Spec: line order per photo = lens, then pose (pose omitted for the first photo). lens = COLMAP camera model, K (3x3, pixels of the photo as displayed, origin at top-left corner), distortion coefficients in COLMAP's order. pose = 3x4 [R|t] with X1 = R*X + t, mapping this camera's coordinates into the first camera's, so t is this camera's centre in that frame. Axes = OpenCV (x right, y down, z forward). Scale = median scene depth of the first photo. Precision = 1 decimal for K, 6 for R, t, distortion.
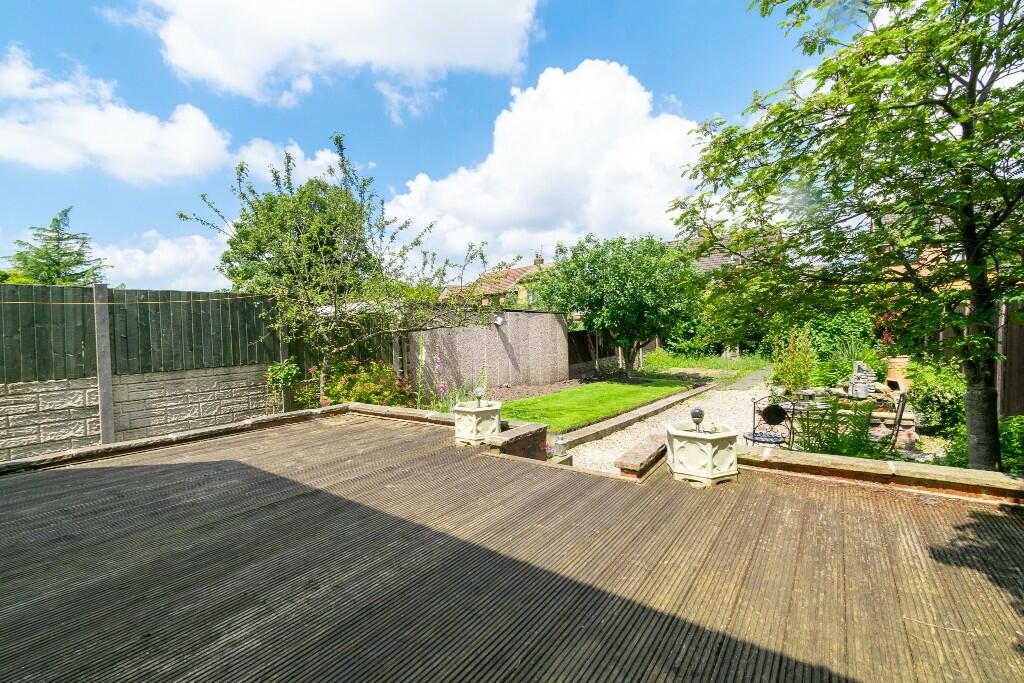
lens RADIAL K [[453.1, 0, 513.2], [0, 453.1, 334.9], [0, 0, 1]] dist [0.004831, -0.000670]
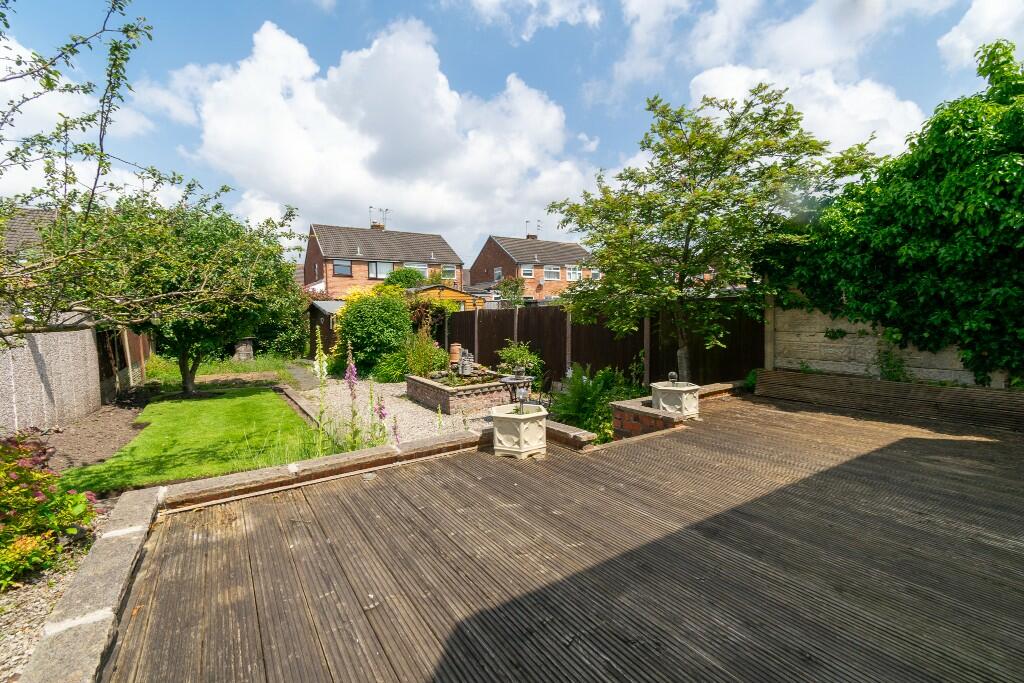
lens RADIAL K [[453.1, 0, 513.2], [0, 453.1, 334.9], [0, 0, 1]] dist [0.004831, -0.000670]
pose [[0.358640, -0.022282, 0.933210, -0.555276], [0.024197, 0.999601, 0.014568, 0.000459], [-0.933162, 0.017356, 0.359036, 0.446905]]
